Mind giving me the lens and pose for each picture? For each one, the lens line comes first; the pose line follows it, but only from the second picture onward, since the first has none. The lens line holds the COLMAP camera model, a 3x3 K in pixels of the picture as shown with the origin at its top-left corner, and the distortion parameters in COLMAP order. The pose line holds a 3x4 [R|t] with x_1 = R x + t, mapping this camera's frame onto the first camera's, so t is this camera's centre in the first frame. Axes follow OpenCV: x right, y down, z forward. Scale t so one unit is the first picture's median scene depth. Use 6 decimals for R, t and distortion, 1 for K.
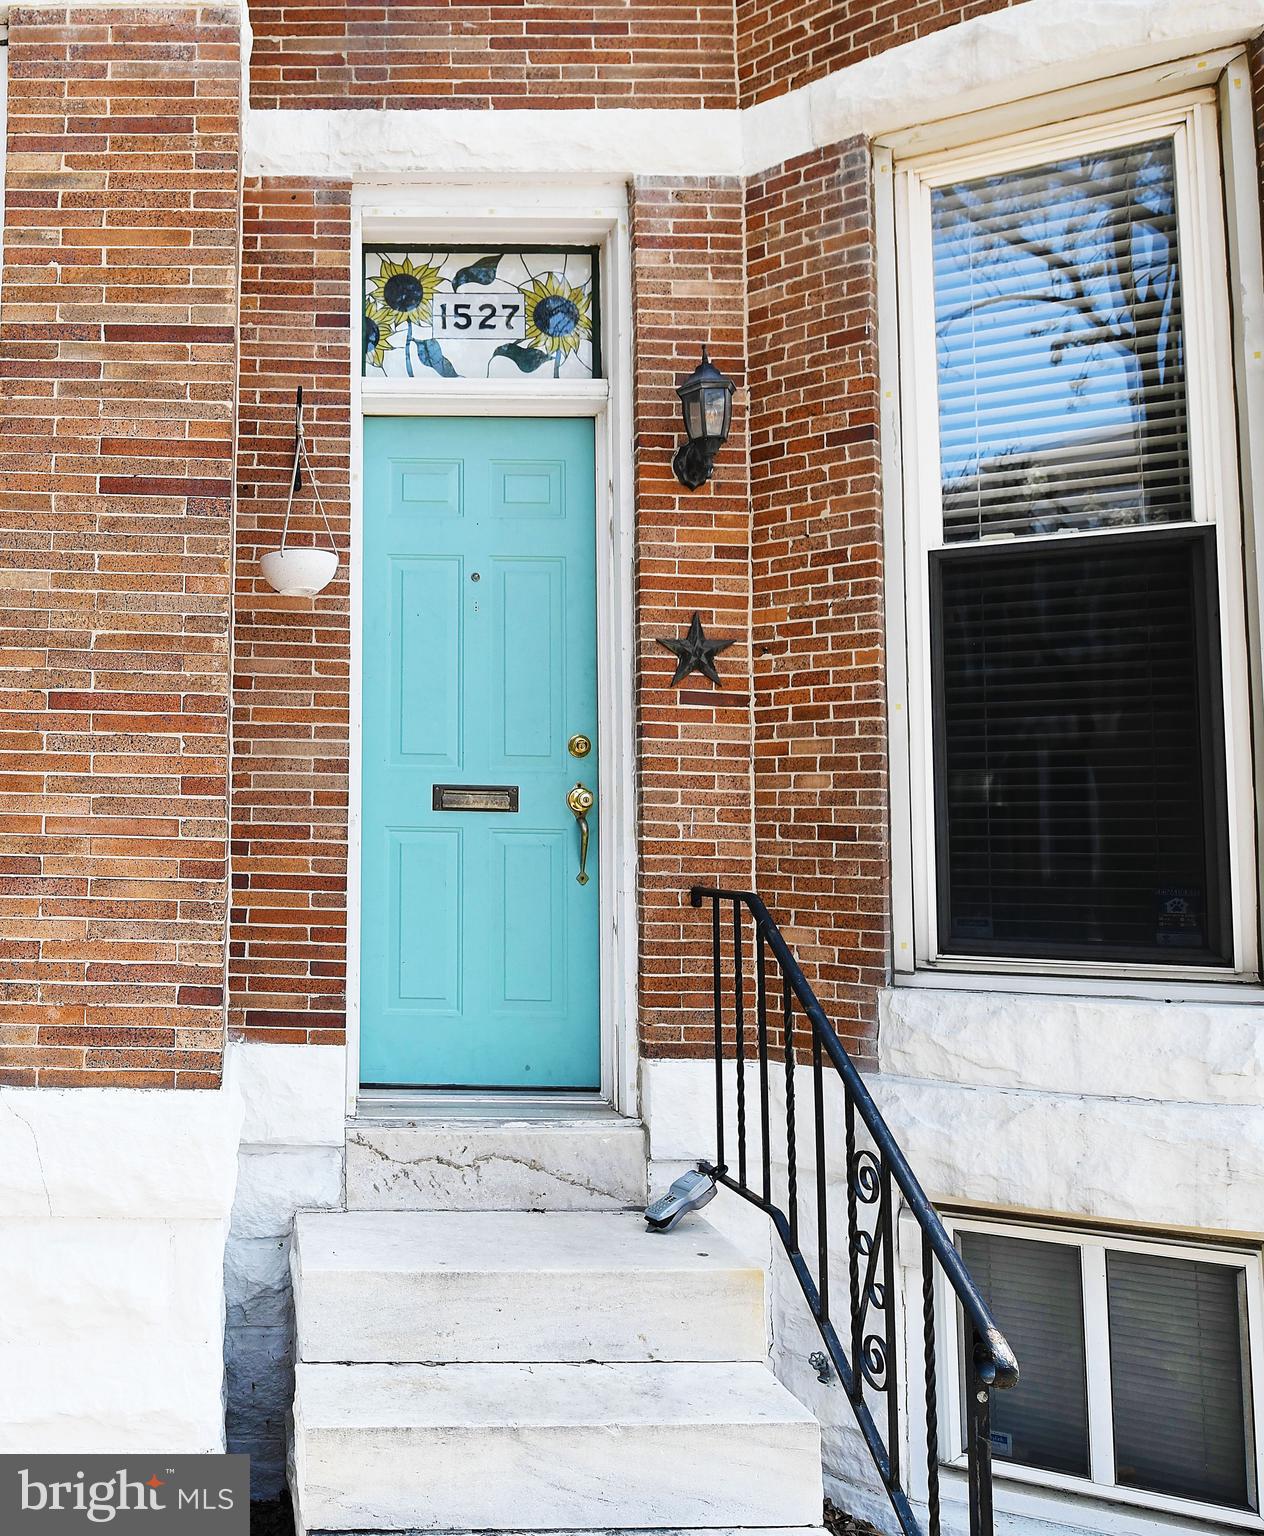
lens RADIAL K [[921.6, 0, 632.0], [0, 921.6, 768.0], [0, 0, 1]] dist [0.001840, -0.001170]
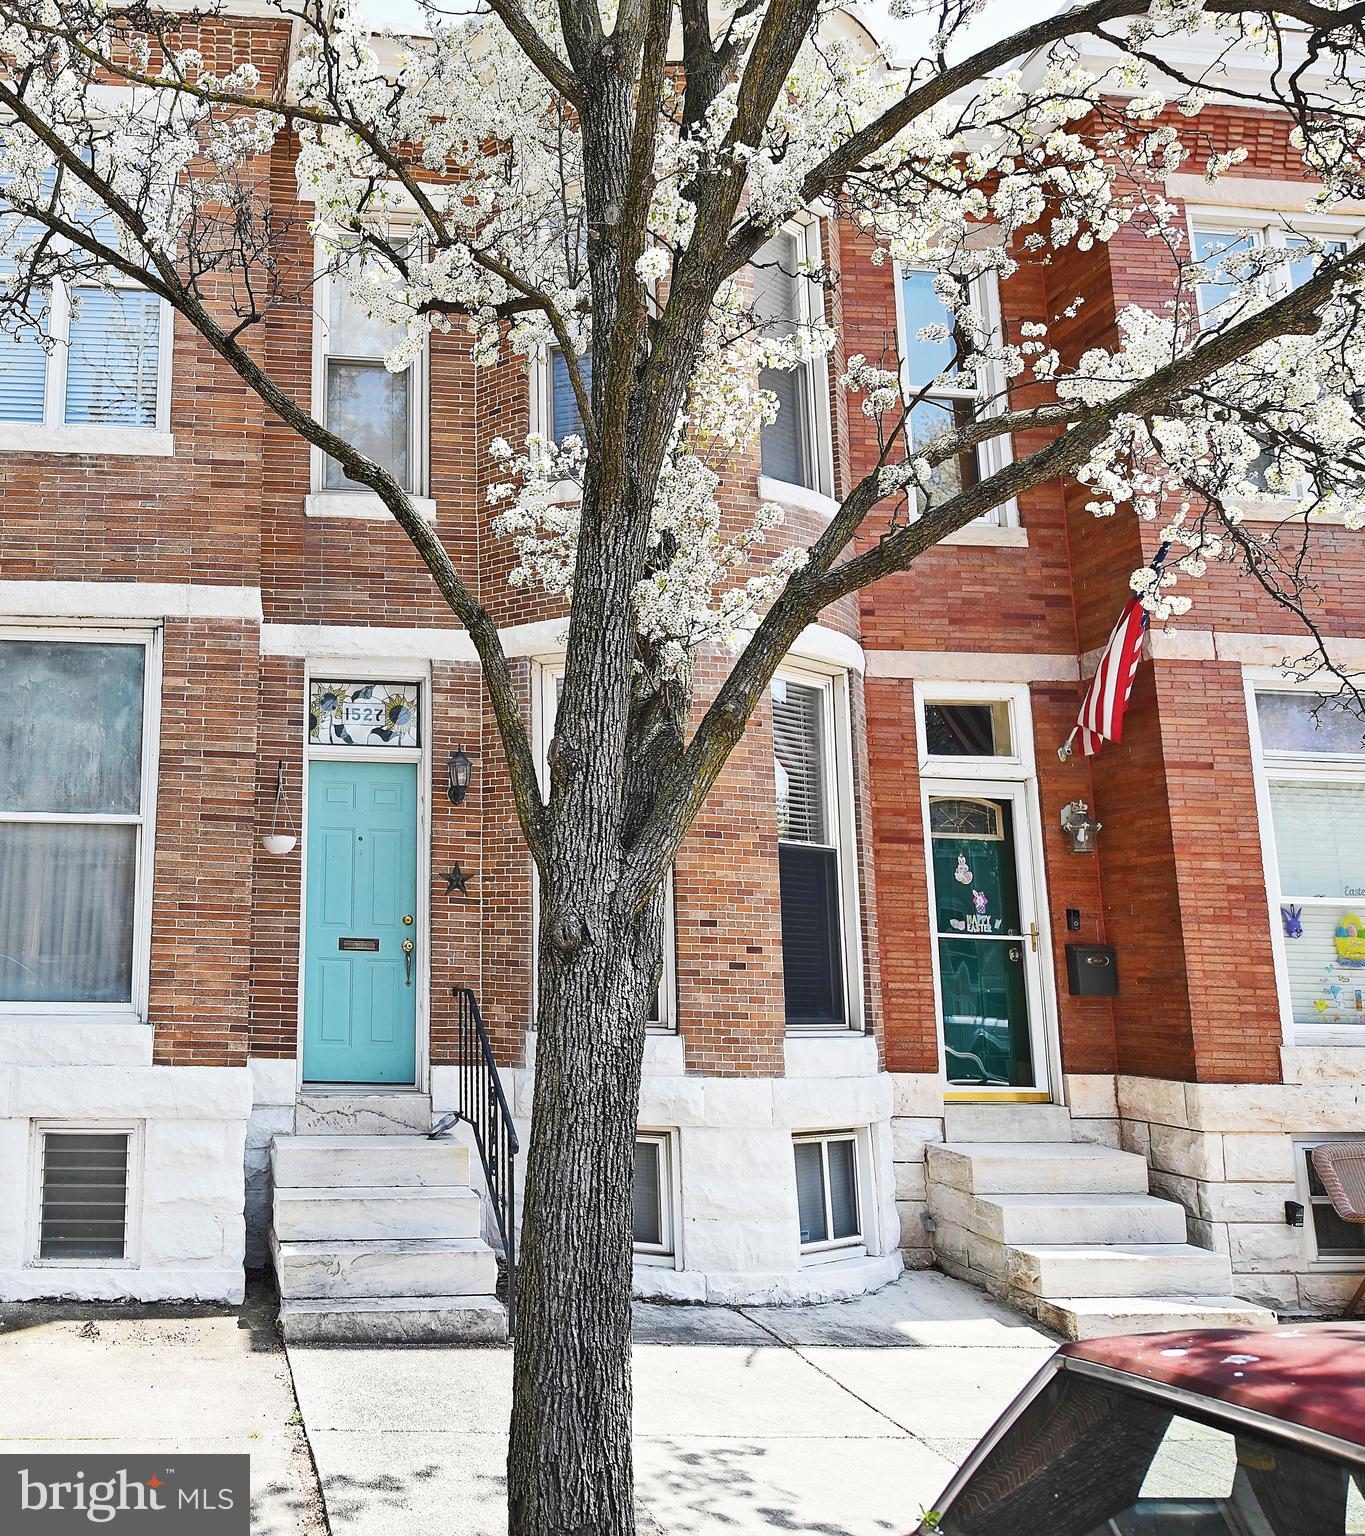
lens RADIAL K [[1514.5, 0, 682.5], [0, 1514.5, 768.0], [0, 0, 1]] dist [-0.001732, -0.004079]
pose [[0.998934, 0.002317, -0.046101, 0.771176], [-0.004161, 0.999194, -0.039934, -0.249254], [0.045971, 0.040083, 0.998138, -2.581831]]
